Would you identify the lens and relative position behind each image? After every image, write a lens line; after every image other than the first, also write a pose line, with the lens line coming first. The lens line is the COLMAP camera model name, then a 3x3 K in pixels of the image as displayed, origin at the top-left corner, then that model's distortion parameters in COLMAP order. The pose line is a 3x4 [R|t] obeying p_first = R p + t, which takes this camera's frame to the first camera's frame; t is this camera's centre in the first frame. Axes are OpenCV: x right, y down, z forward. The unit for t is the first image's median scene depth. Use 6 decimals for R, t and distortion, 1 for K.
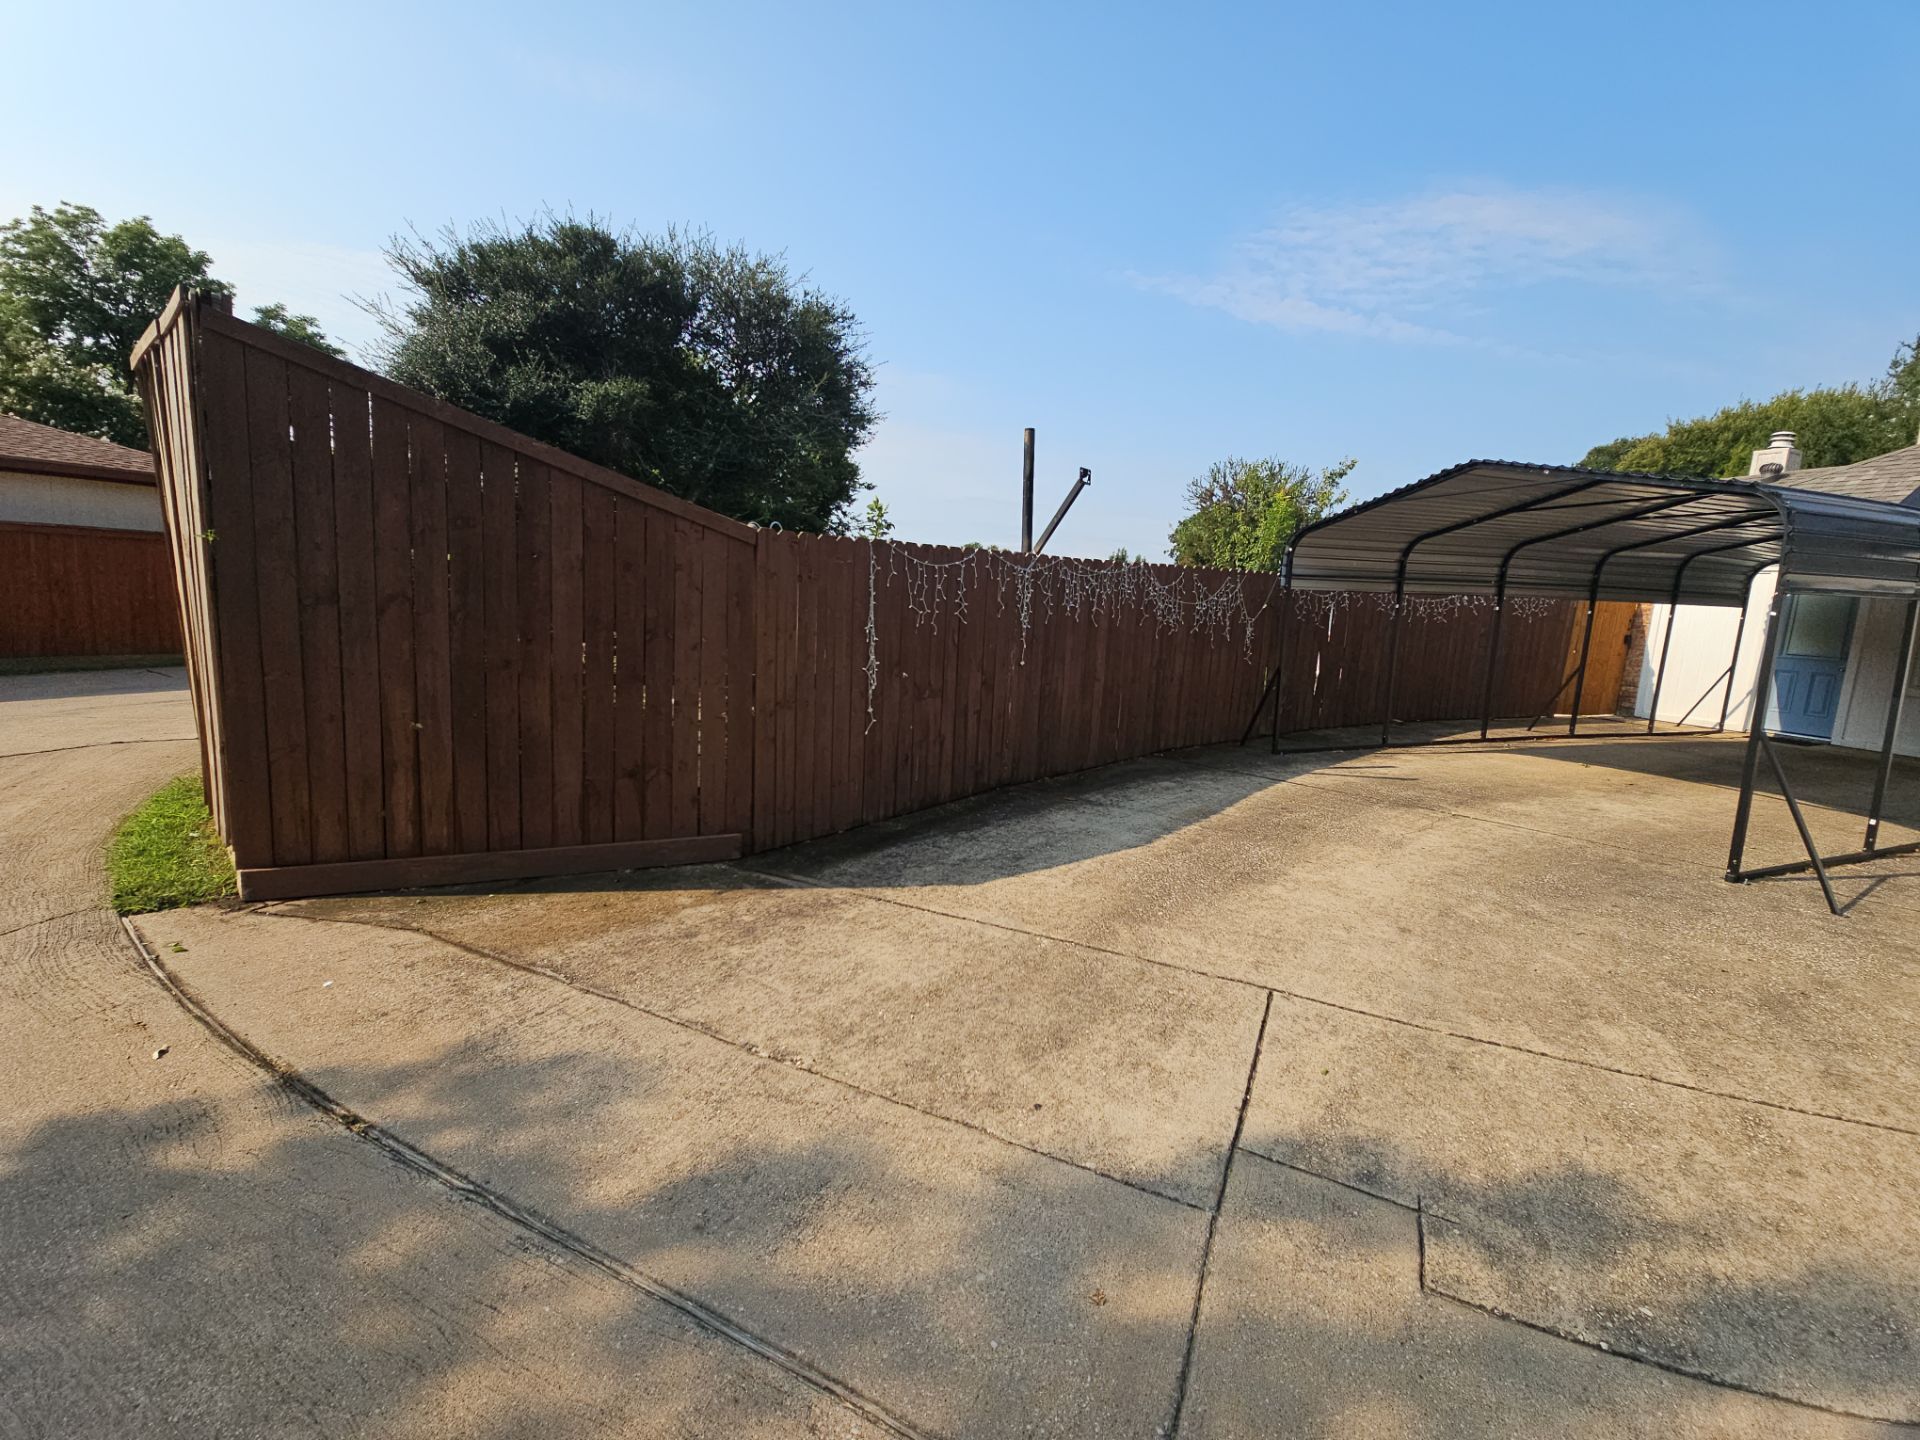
lens RADIAL K [[780.9, 0, 951.5], [0, 780.9, 713.3], [0, 0, 1]] dist [0.013288, -0.008740]
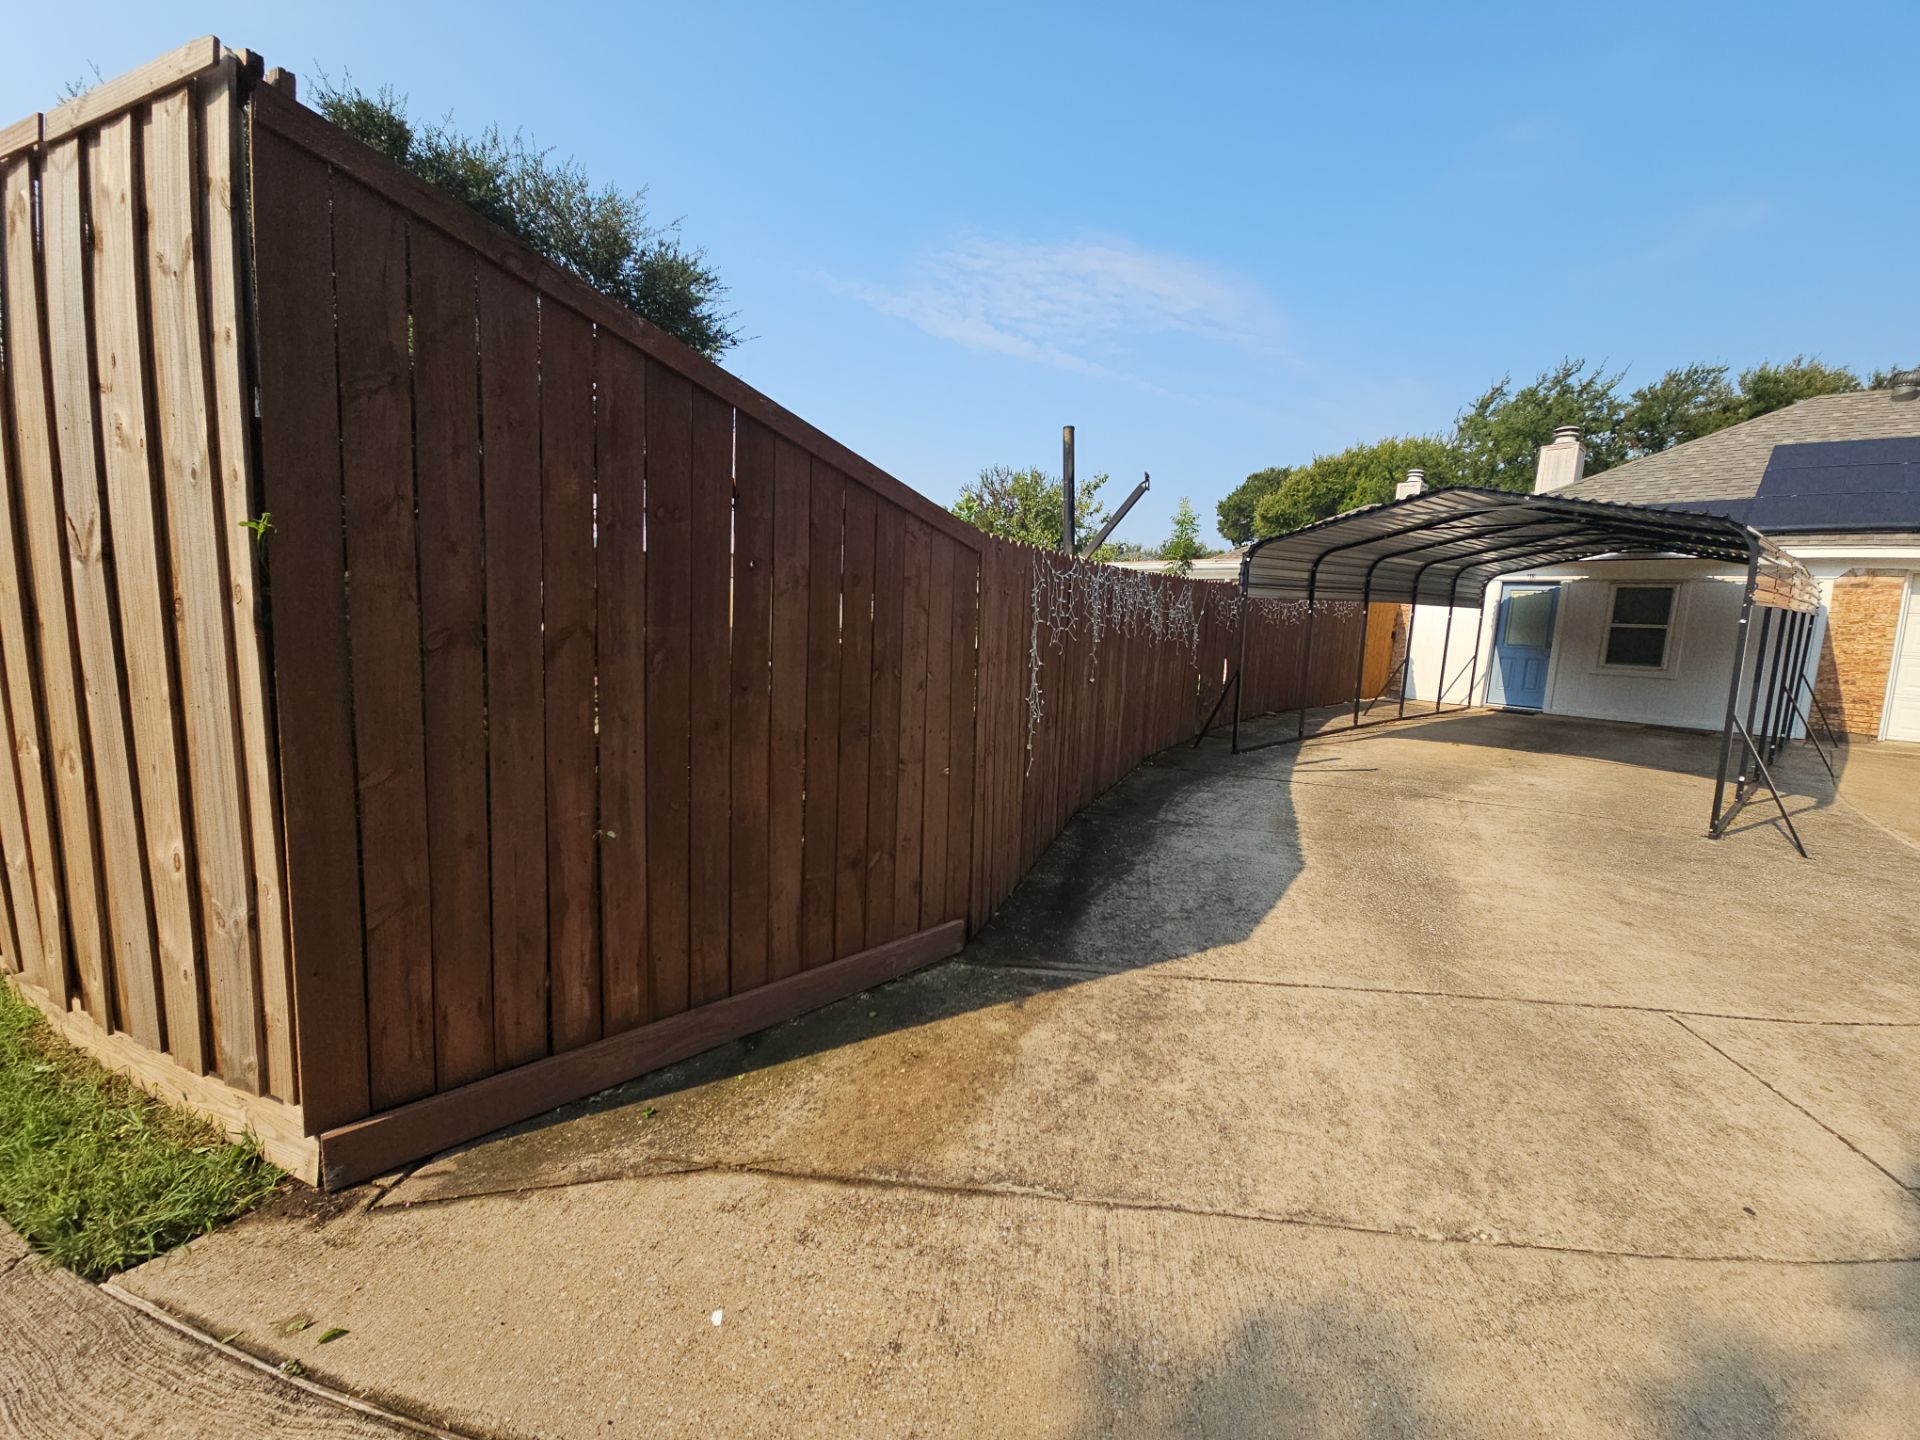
lens RADIAL K [[780.9, 0, 954.2], [0, 780.9, 714.8], [0, 0, 1]] dist [0.013288, -0.008740]
pose [[0.933934, -0.056494, 0.352953, -0.576829], [0.055306, 0.998379, 0.013458, -0.066227], [-0.353141, 0.006951, 0.935544, 0.284276]]
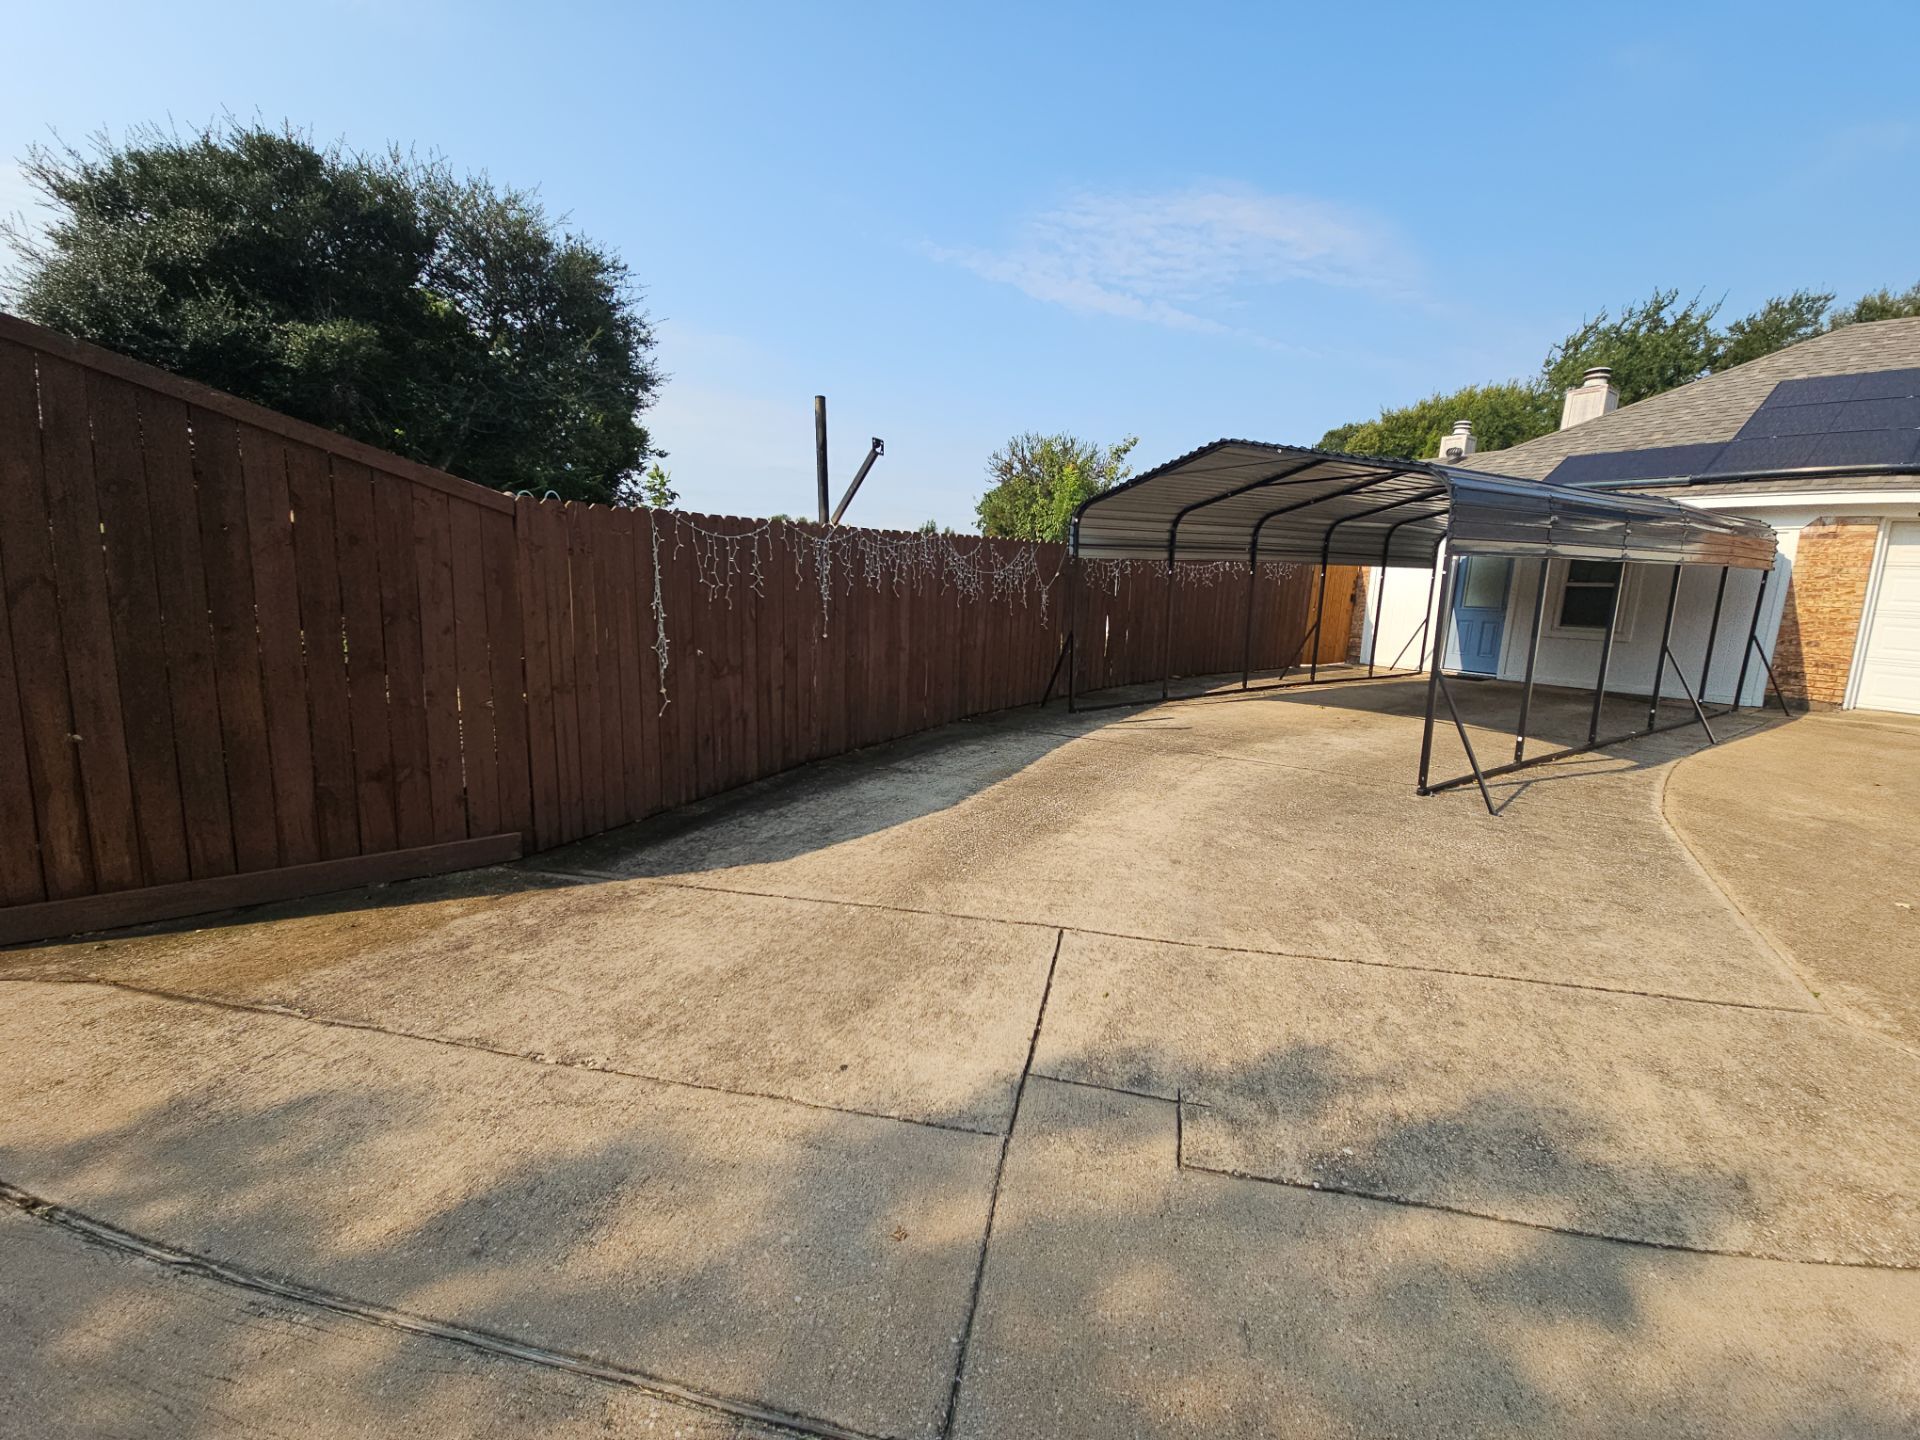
lens RADIAL K [[780.9, 0, 955.9], [0, 780.9, 714.3], [0, 0, 1]] dist [0.013288, -0.008740]
pose [[0.971692, -0.058610, 0.228866, 0.026737], [0.050587, 0.997887, 0.040769, 0.004311], [-0.230772, -0.028037, 0.972604, -0.009606]]
